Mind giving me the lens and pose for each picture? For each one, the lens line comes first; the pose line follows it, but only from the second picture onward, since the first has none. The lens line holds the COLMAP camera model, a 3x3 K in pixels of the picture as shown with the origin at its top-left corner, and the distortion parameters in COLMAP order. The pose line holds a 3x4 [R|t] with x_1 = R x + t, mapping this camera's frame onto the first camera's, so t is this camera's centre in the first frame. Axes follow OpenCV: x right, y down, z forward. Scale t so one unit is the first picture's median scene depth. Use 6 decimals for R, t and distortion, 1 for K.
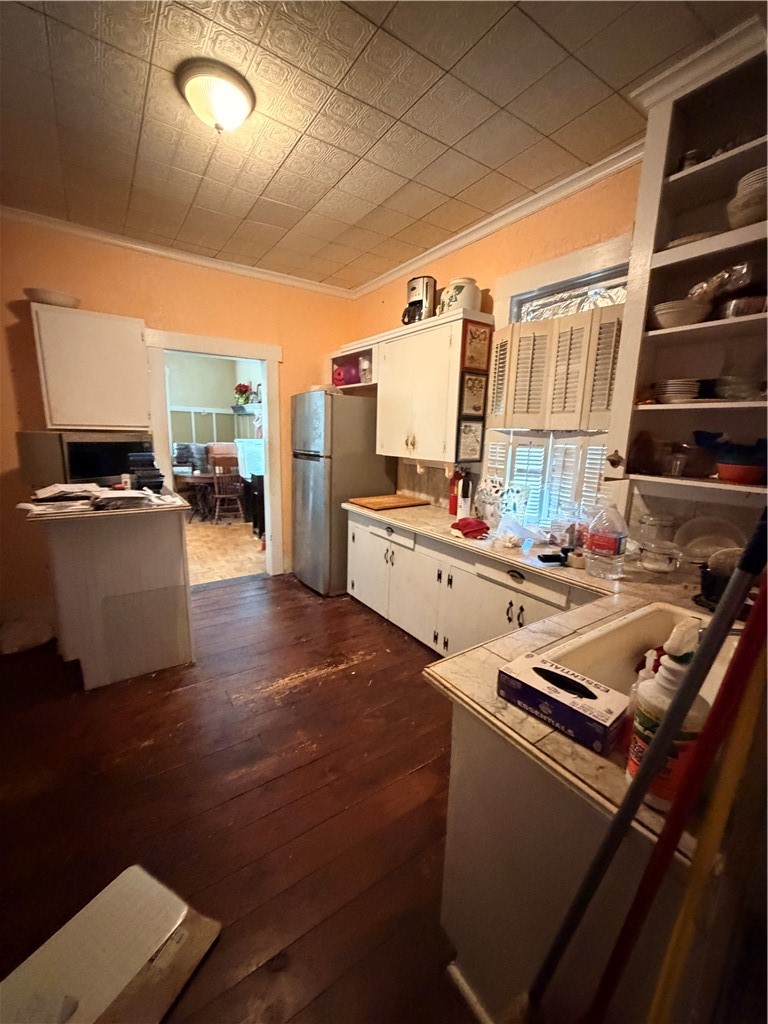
lens RADIAL K [[407.8, 0, 381.2], [0, 407.8, 510.1], [0, 0, 1]] dist [0.000158, -0.000369]
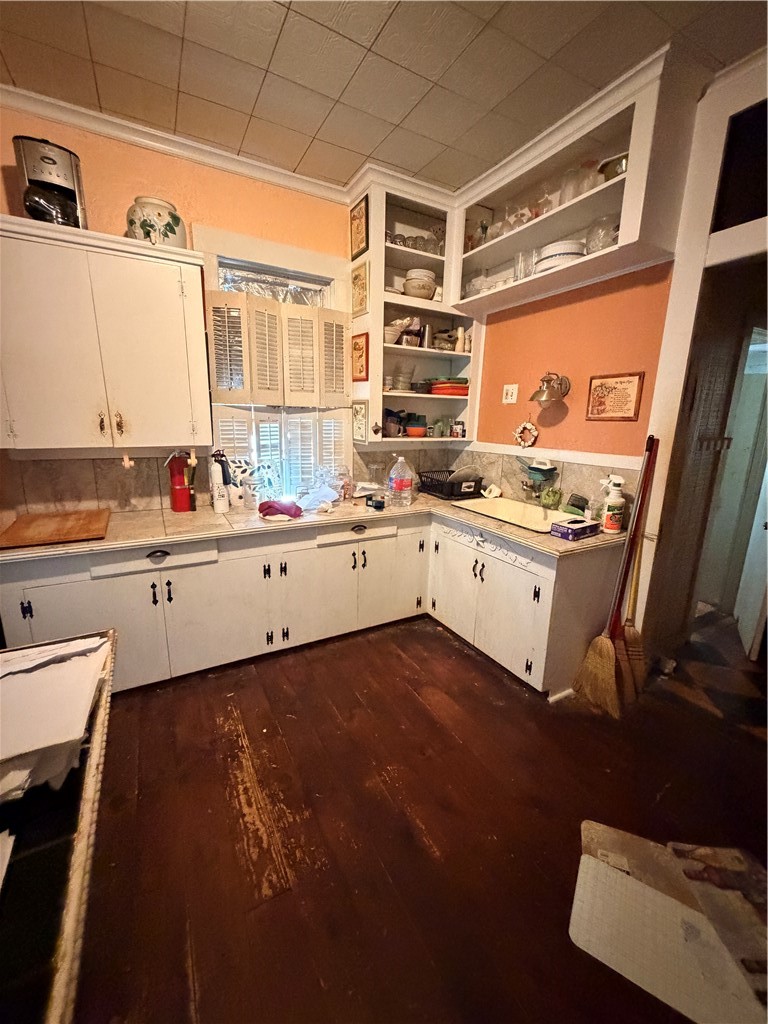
lens RADIAL K [[407.8, 0, 381.2], [0, 407.8, 510.1], [0, 0, 1]] dist [0.000158, -0.000369]
pose [[0.098091, -0.248821, 0.963570, -0.661299], [0.171058, 0.958044, 0.229980, -0.130666], [-0.980366, 0.142267, 0.136539, 0.607952]]
